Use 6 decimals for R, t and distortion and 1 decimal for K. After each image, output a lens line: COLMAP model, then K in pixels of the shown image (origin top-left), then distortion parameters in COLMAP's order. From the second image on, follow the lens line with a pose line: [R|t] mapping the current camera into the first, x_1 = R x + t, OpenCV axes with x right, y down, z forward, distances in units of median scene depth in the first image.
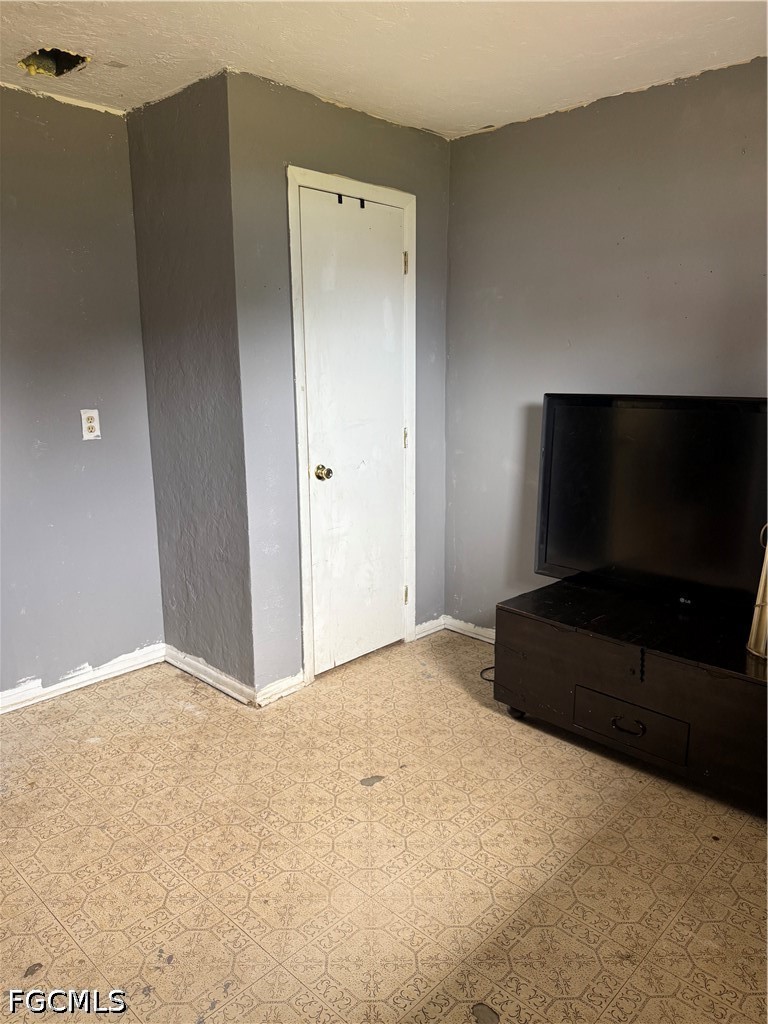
lens RADIAL K [[731.8, 0, 374.4], [0, 731.8, 504.2], [0, 0, 1]] dist [0.066798, -0.061757]
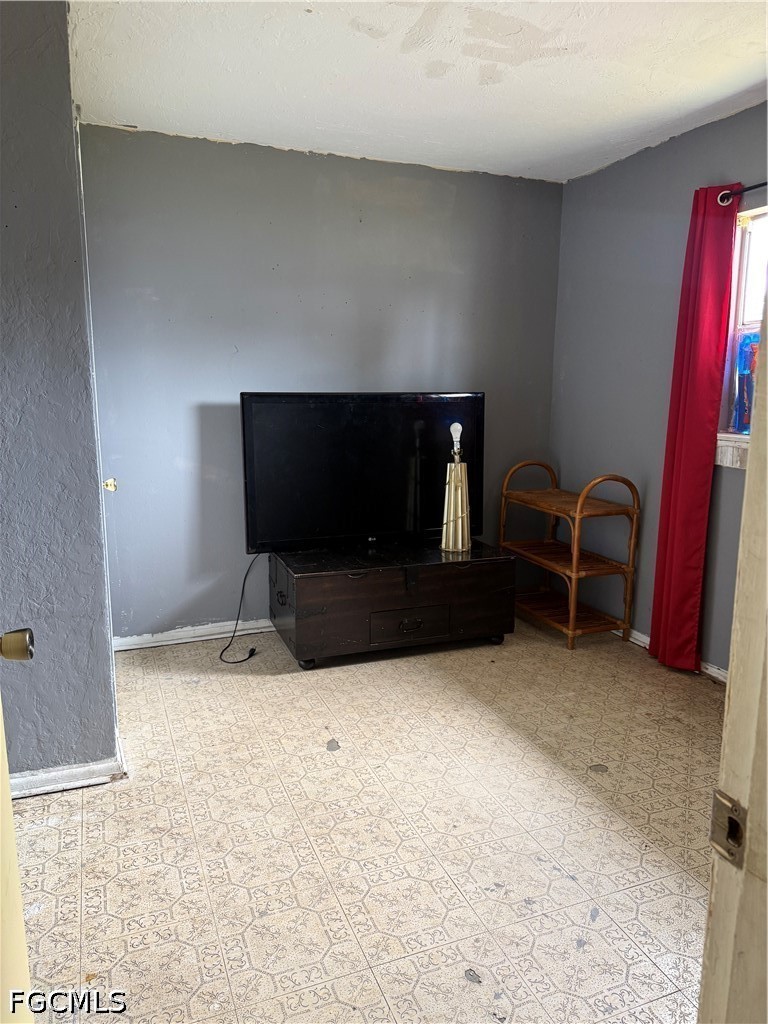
lens RADIAL K [[731.8, 0, 373.7], [0, 731.8, 508.9], [0, 0, 1]] dist [0.066798, -0.061757]
pose [[0.415597, -0.148835, 0.897289, -0.789182], [0.173325, 0.981402, 0.082509, -0.036233], [-0.892882, 0.121232, 0.433665, 0.392256]]
